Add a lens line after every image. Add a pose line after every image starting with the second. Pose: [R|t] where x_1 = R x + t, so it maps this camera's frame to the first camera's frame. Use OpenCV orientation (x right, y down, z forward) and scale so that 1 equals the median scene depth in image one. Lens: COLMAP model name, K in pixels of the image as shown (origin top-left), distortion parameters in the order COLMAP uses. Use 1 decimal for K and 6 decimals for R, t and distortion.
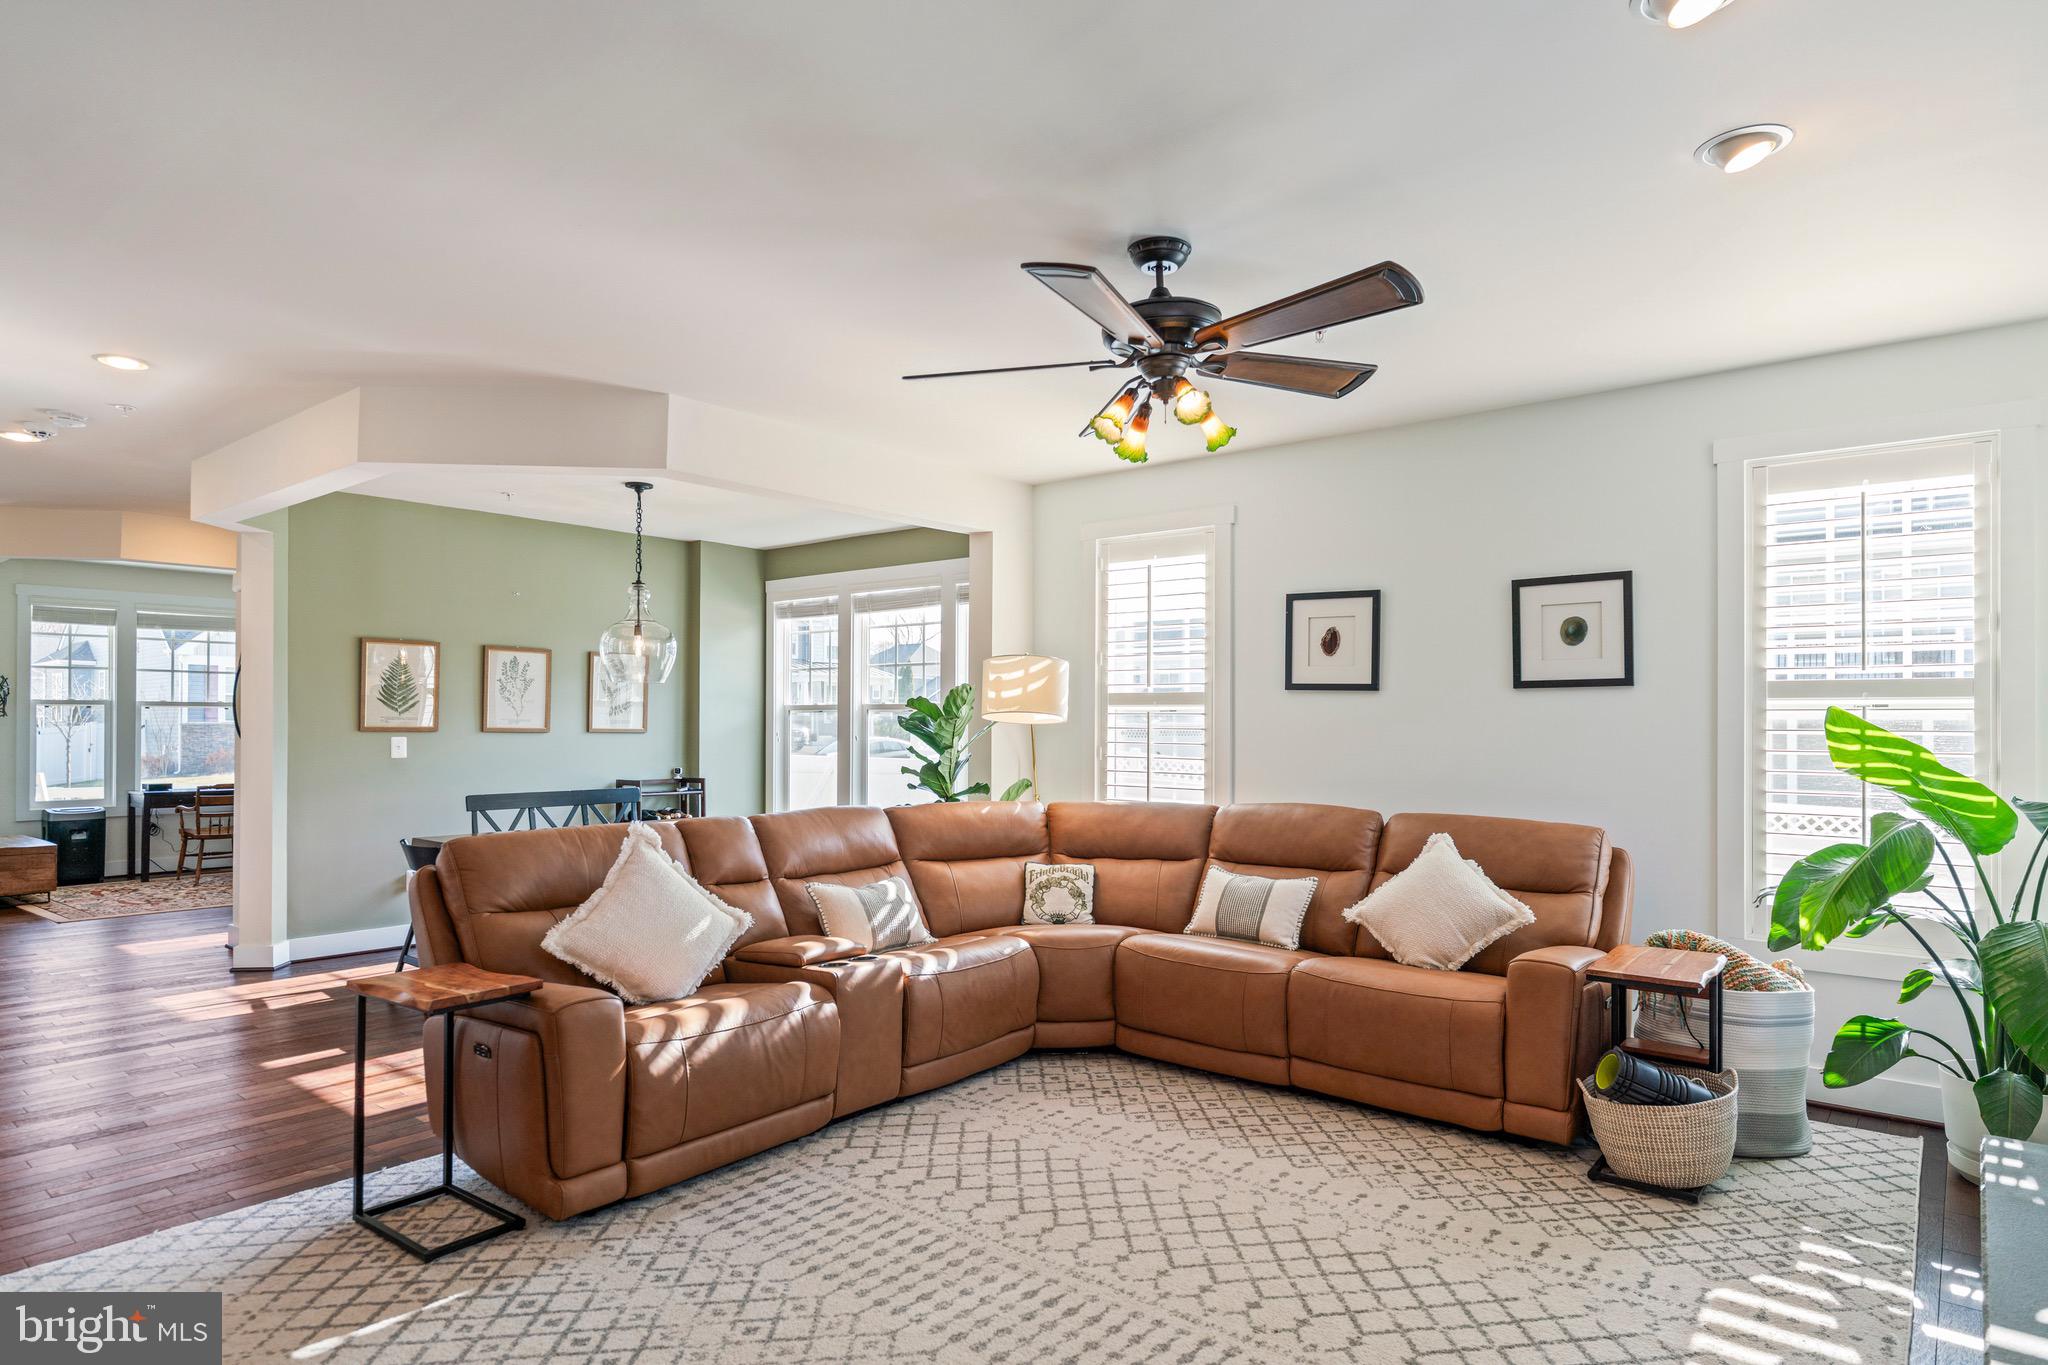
lens RADIAL K [[1144.3, 0, 1009.8], [0, 1144.3, 725.4], [0, 0, 1]] dist [-0.011233, 0.003795]
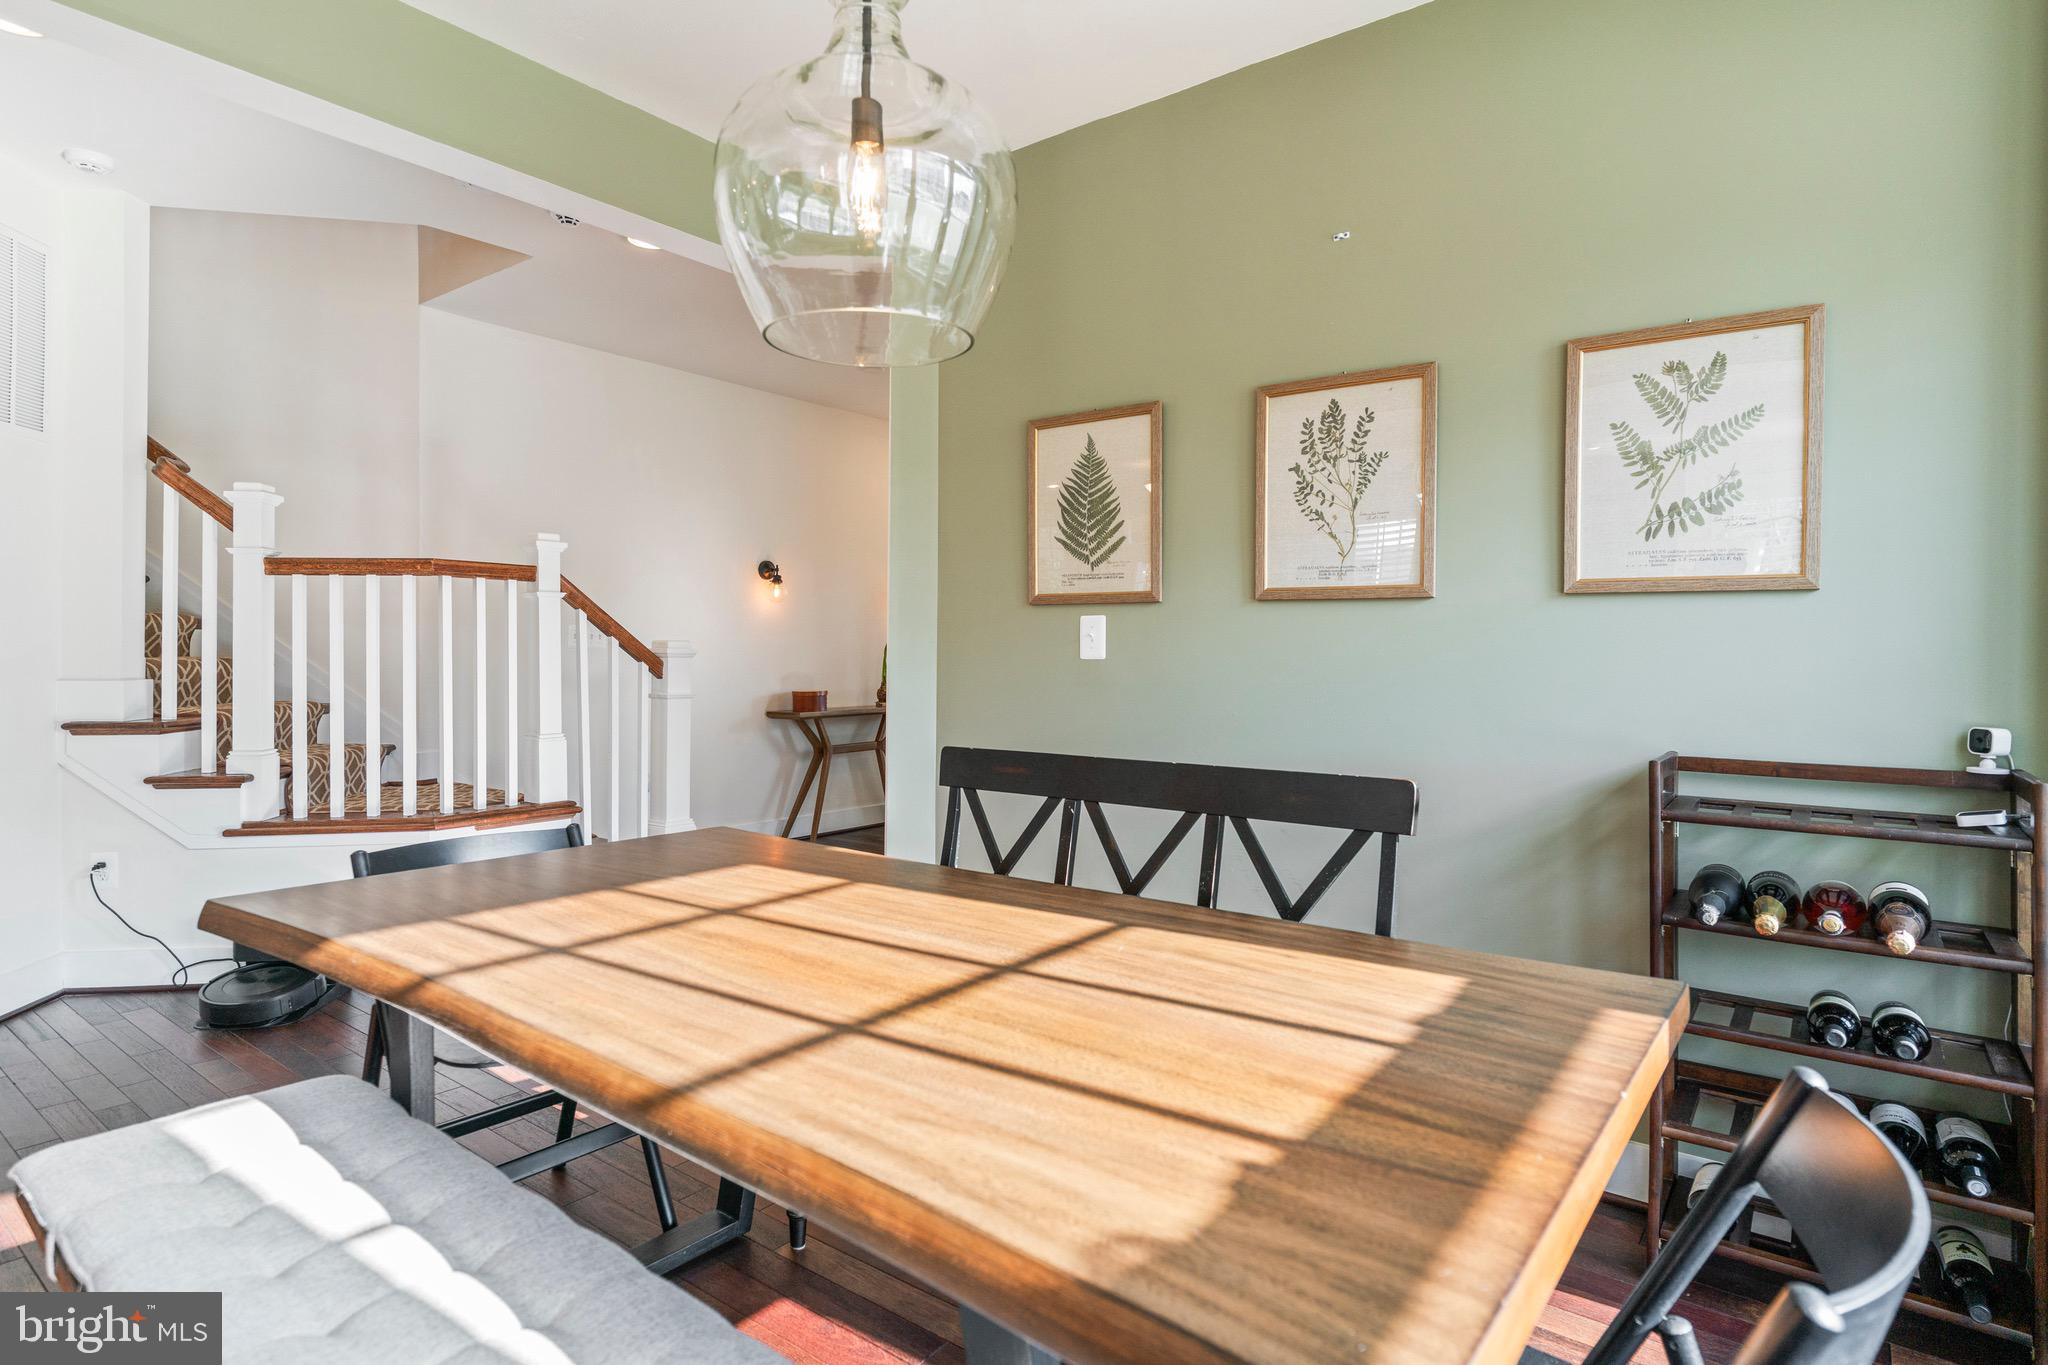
lens RADIAL K [[1093.2, 0, 1029.0], [0, 1093.2, 675.1], [0, 0, 1]] dist [-0.010740, 0.001591]
pose [[0.060502, 0.019346, -0.997981, -0.081830], [-0.001676, 0.999813, 0.019280, 0.028970], [0.998167, 0.000506, 0.060523, 1.022013]]
